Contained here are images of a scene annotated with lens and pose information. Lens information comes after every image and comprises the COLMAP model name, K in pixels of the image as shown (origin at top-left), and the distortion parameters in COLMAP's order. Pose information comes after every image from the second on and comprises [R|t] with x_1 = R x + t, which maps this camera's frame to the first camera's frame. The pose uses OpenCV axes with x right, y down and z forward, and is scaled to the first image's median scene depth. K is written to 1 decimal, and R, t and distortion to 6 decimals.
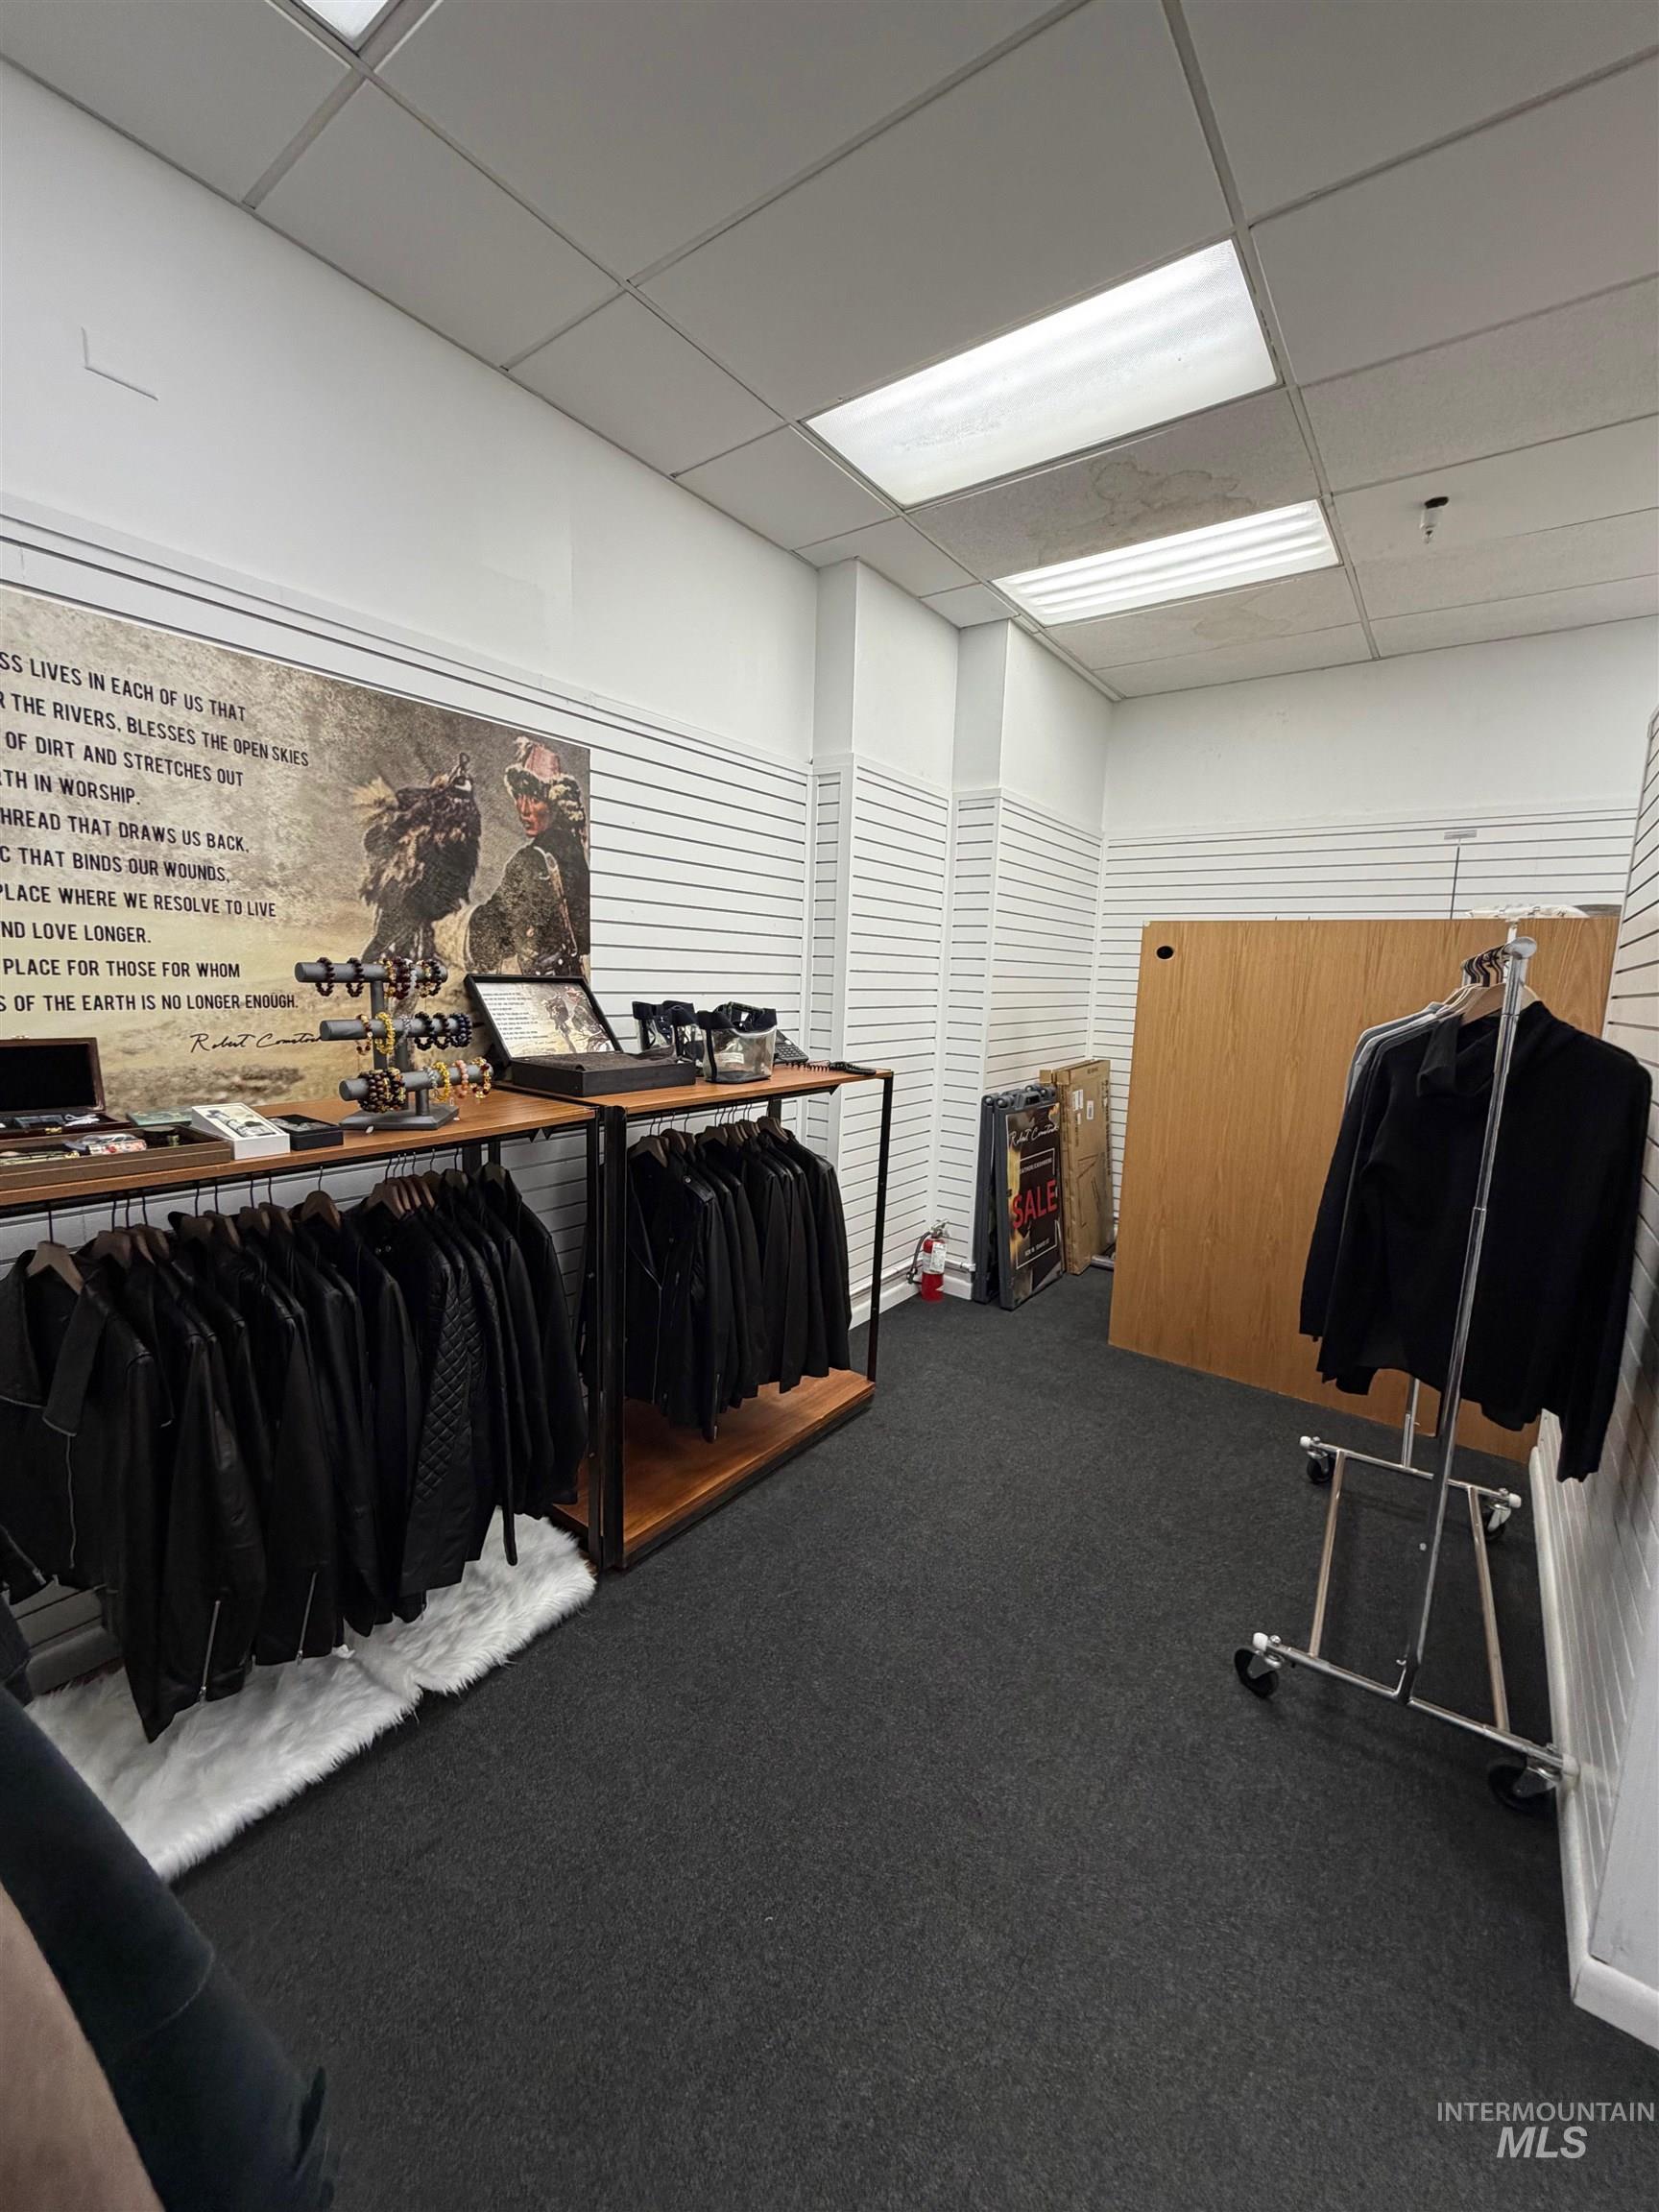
lens RADIAL K [[877.4, 0, 830.6], [0, 877.4, 1101.3], [0, 0, 1]] dist [0.001352, -0.000302]
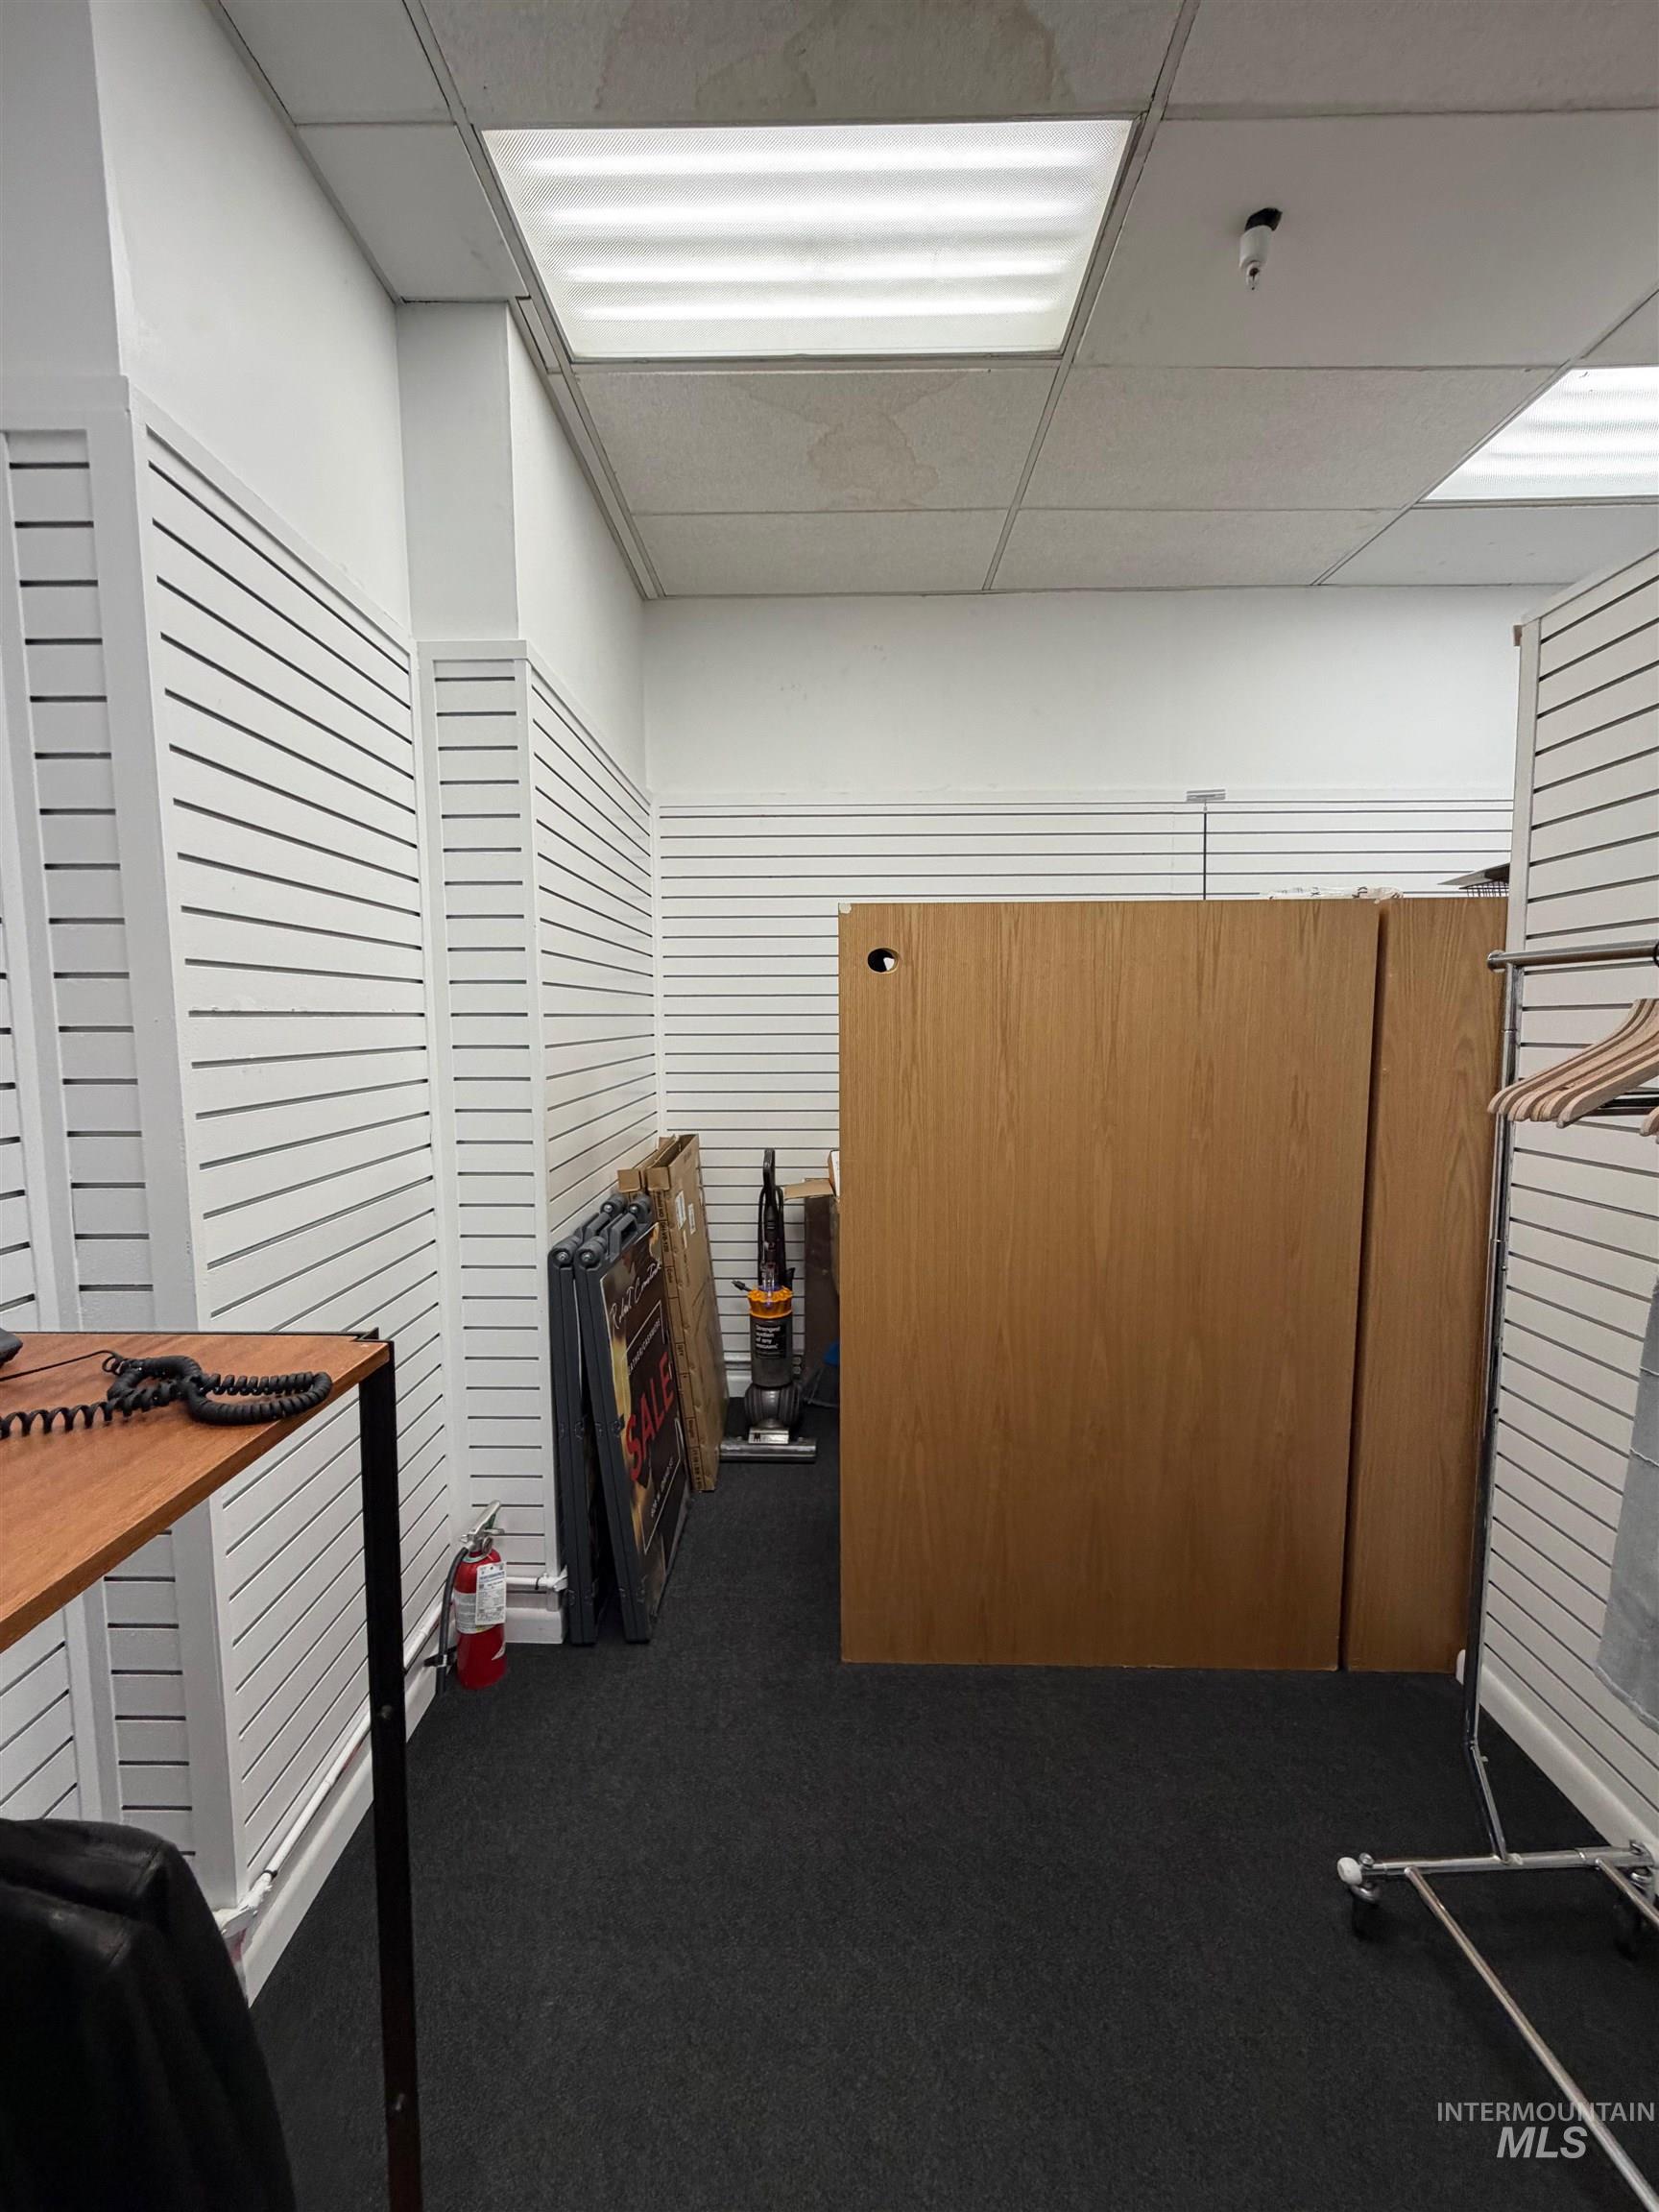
lens RADIAL K [[877.4, 0, 833.7], [0, 877.4, 1099.3], [0, 0, 1]] dist [0.001352, -0.000302]
pose [[0.809165, -0.093590, 0.580080, 0.020506], [0.118767, 0.992907, -0.005475, -0.070129], [-0.575453, 0.073325, 0.814541, 0.485561]]
